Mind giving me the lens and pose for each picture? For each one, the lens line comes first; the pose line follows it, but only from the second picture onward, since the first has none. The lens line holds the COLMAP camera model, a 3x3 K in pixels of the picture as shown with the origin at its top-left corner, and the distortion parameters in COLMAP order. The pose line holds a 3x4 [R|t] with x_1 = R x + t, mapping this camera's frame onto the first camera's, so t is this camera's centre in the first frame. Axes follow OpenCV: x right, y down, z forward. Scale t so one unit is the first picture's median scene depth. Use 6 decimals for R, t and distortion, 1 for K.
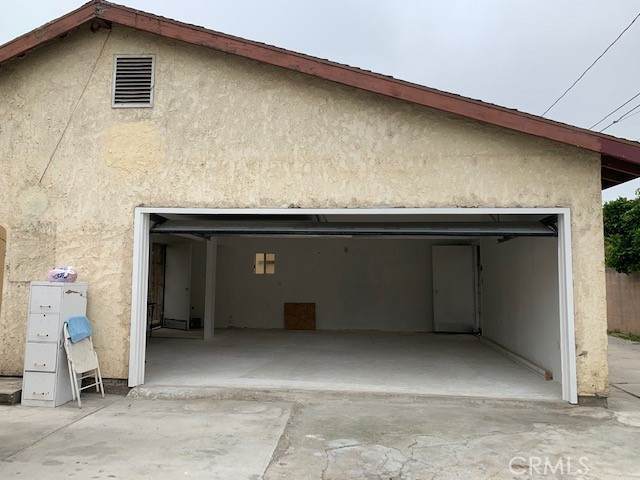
lens RADIAL K [[492.4, 0, 320.0], [0, 492.4, 240.0], [0, 0, 1]] dist [0.041333, -0.032309]
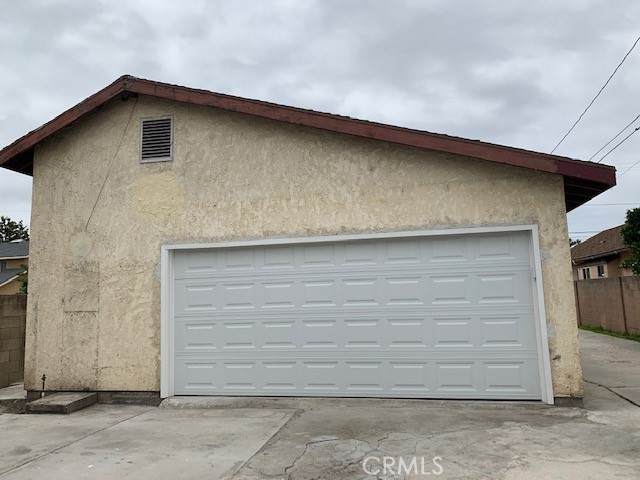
lens RADIAL K [[492.4, 0, 320.0], [0, 492.4, 240.0], [0, 0, 1]] dist [0.041333, -0.032309]
pose [[0.992063, -0.056317, -0.112427, 0.140333], [0.051971, 0.997798, -0.041218, -0.009590], [0.114501, 0.035048, 0.992805, -0.134566]]
